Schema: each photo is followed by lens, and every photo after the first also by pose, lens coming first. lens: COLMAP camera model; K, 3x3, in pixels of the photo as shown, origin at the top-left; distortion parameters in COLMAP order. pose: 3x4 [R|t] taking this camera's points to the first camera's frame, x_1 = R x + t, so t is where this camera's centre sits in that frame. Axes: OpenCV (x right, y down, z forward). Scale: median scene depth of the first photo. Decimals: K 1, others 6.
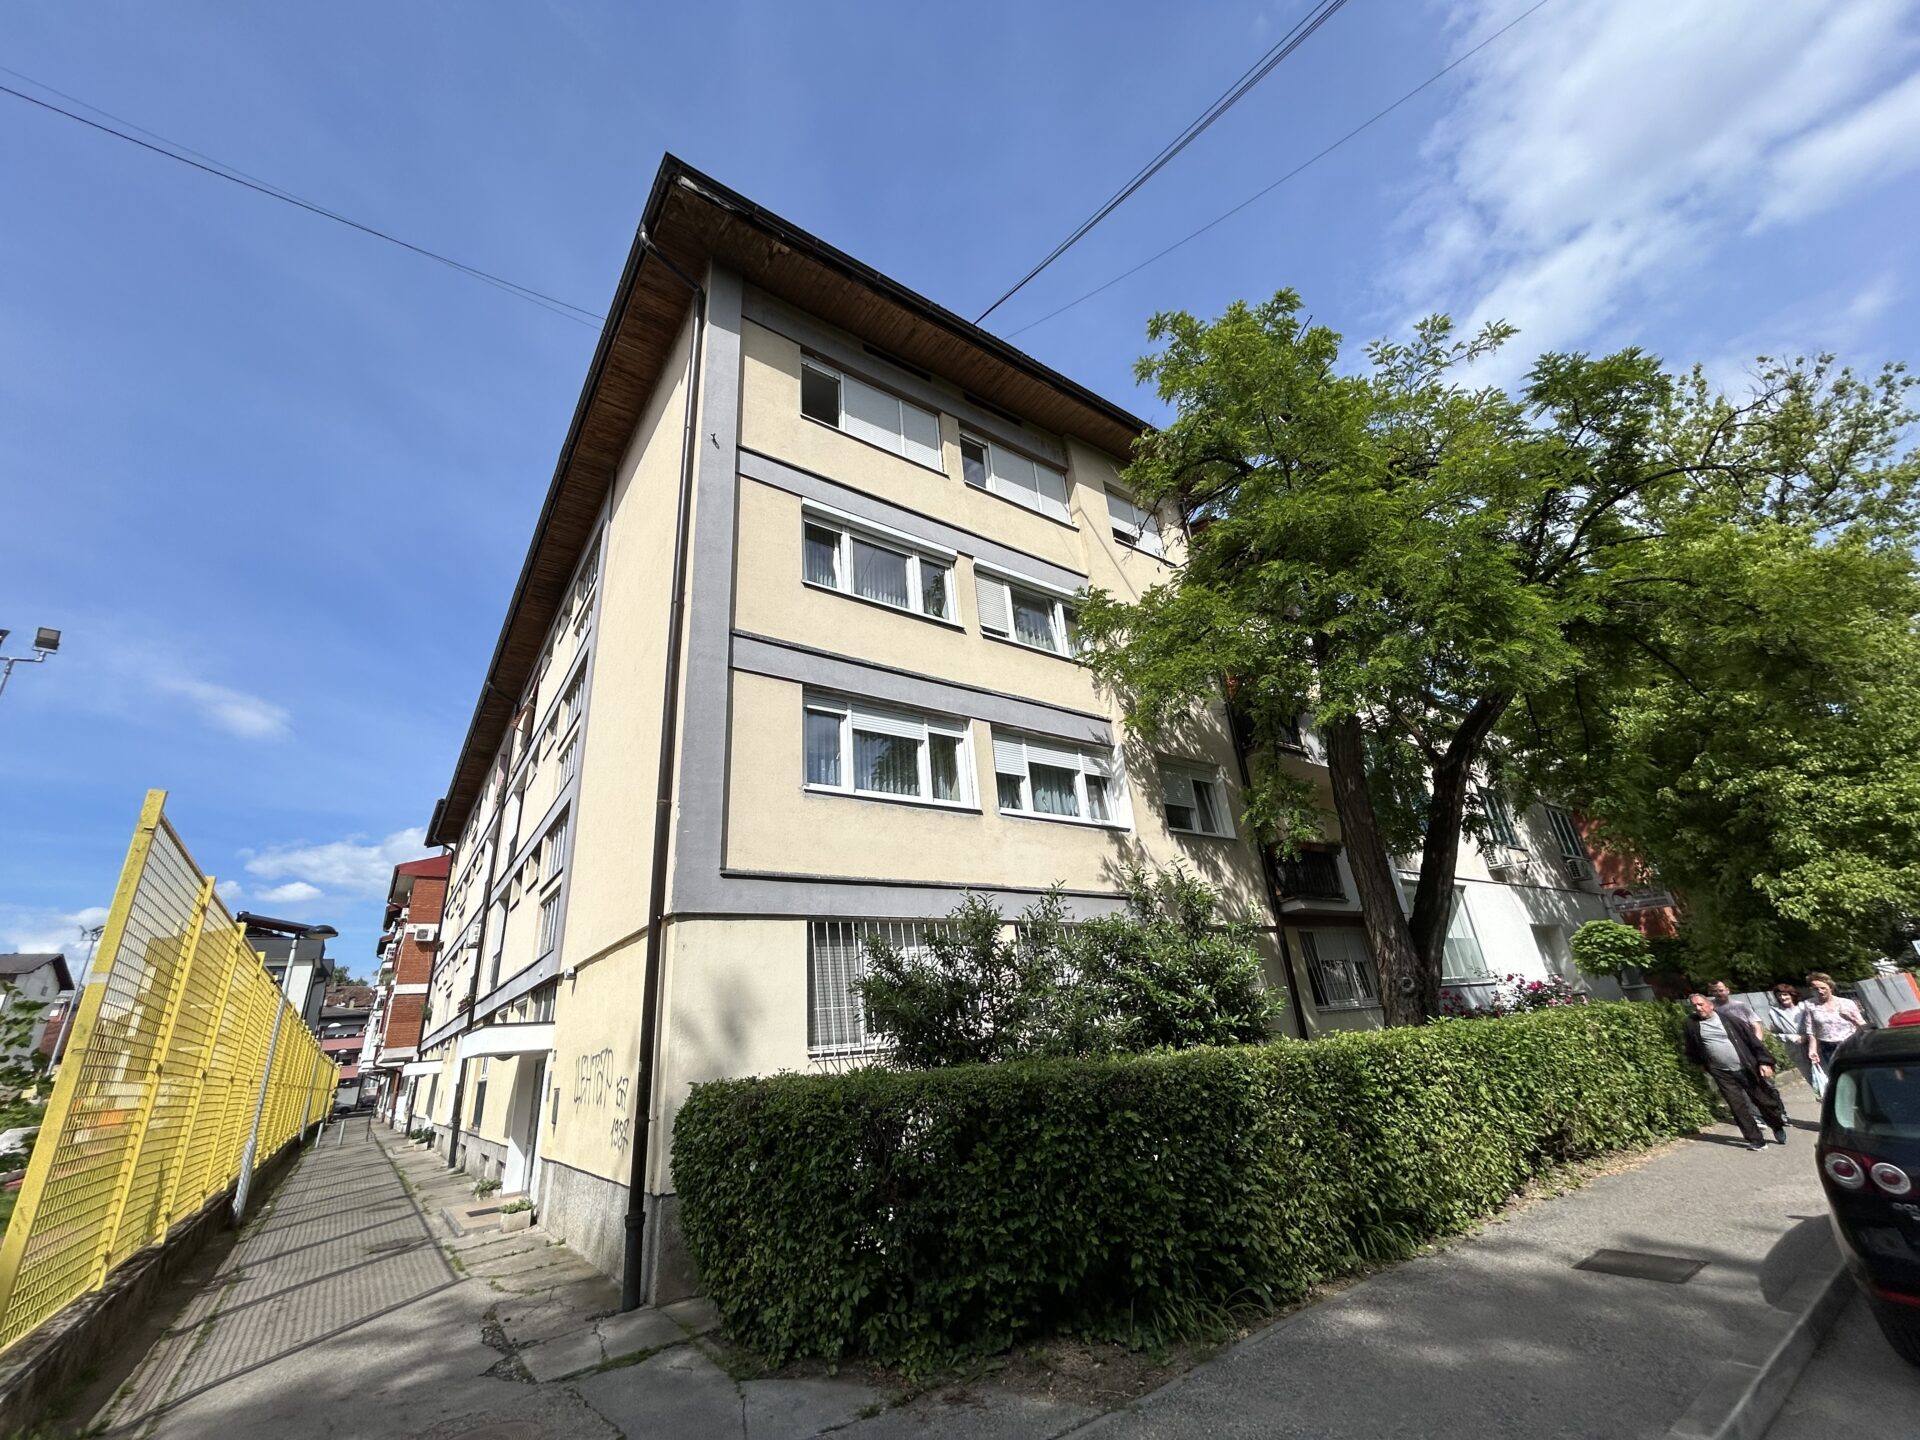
lens RADIAL K [[776.6, 0, 955.5], [0, 776.6, 718.8], [0, 0, 1]] dist [-0.003034, 0.002228]
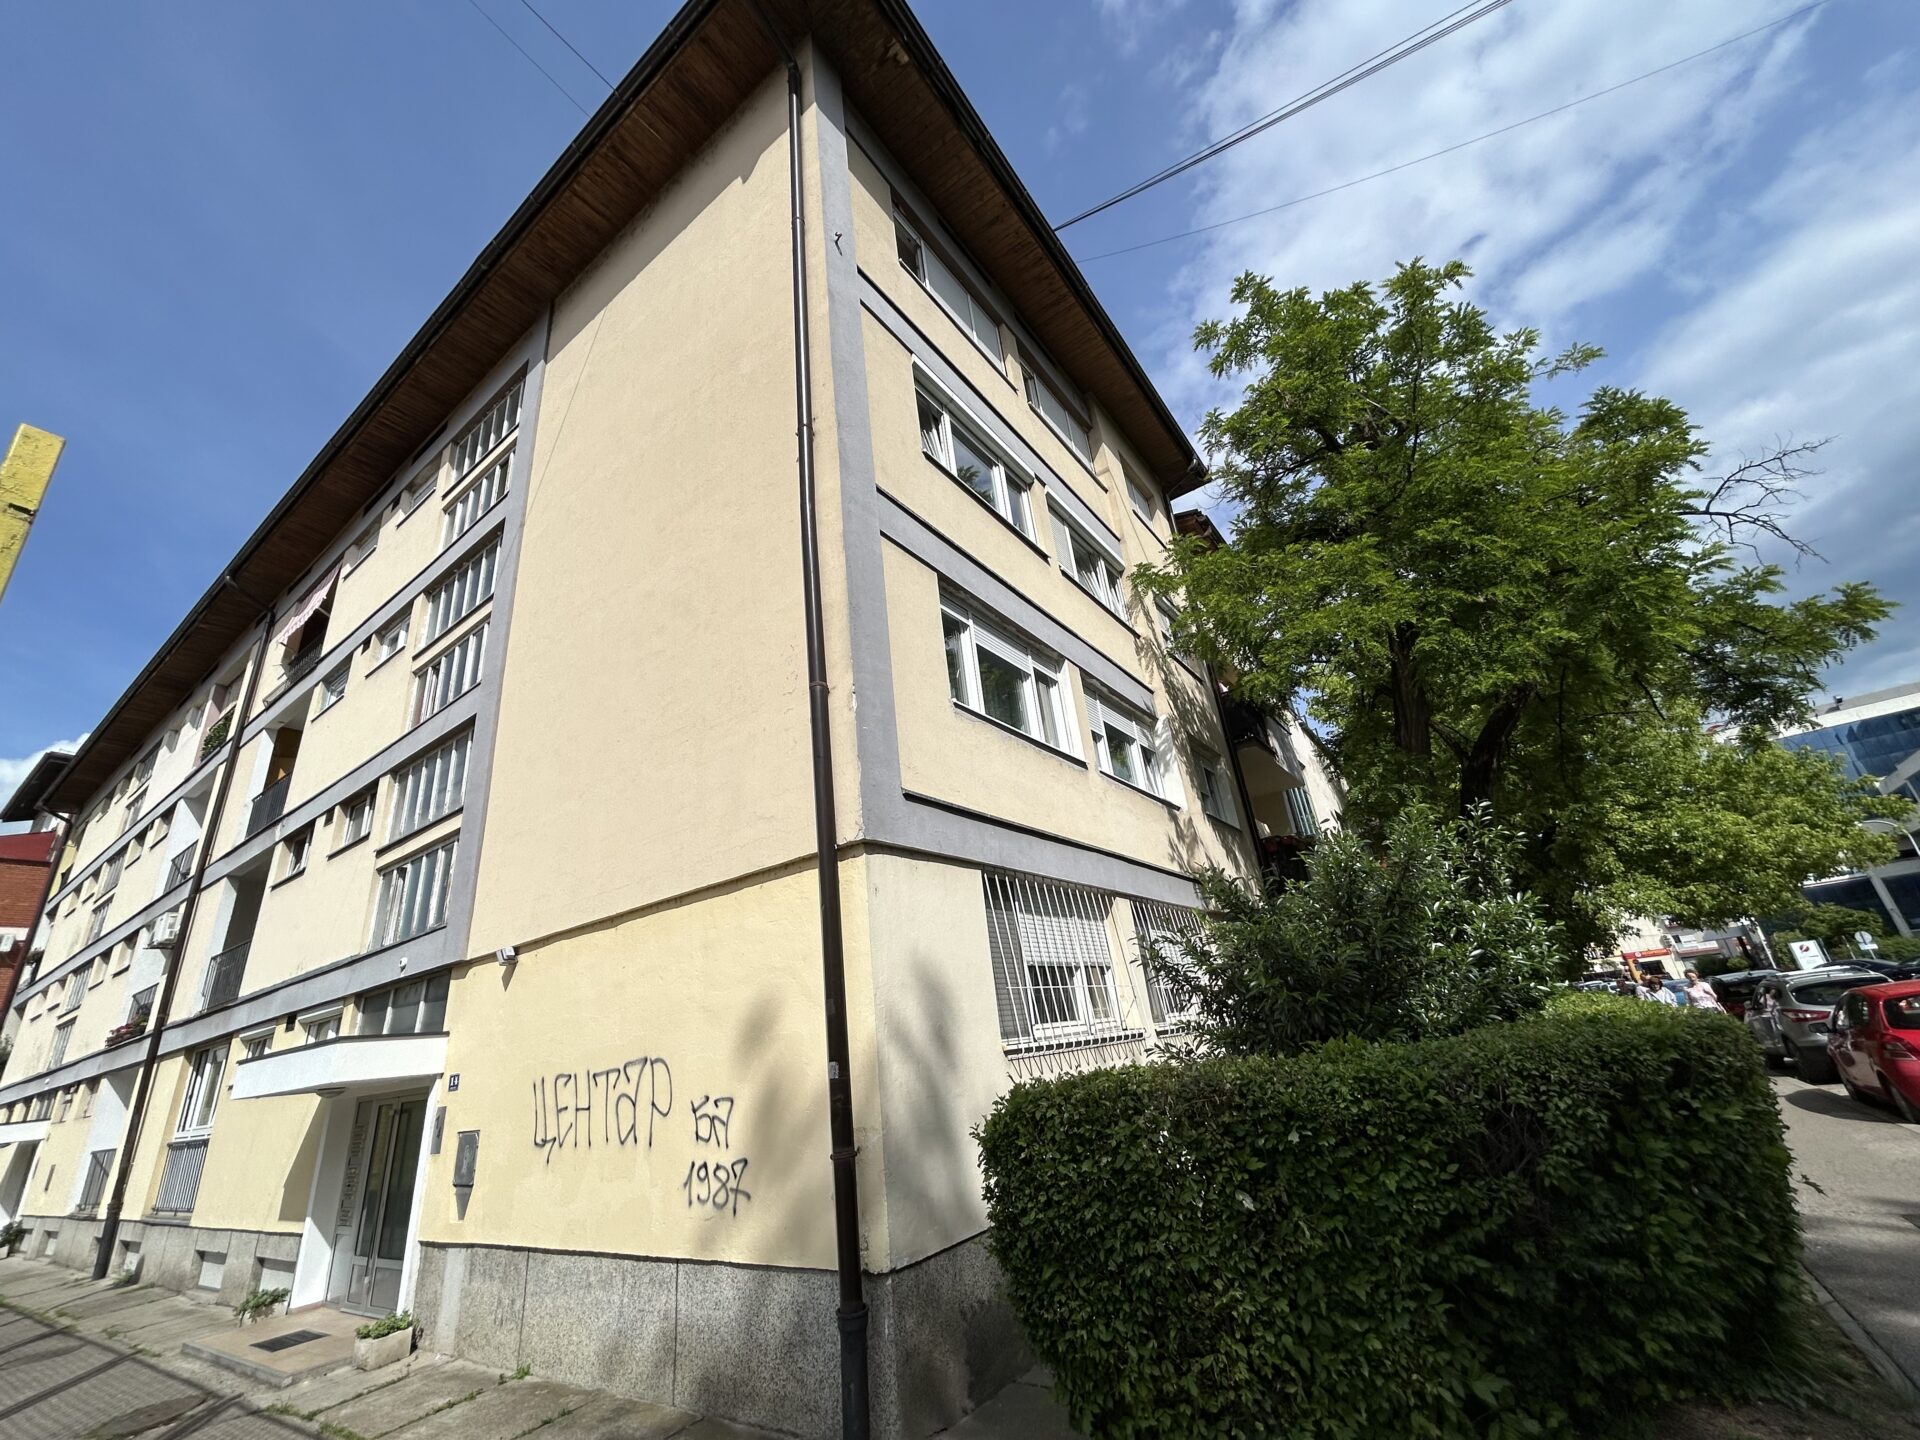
lens RADIAL K [[776.6, 0, 955.5], [0, 776.6, 718.8], [0, 0, 1]] dist [-0.003034, 0.002228]
pose [[0.946498, 0.102347, 0.306051, -0.329825], [-0.090932, 0.994532, -0.051363, 0.112839], [-0.309634, 0.020785, 0.950629, 0.216694]]
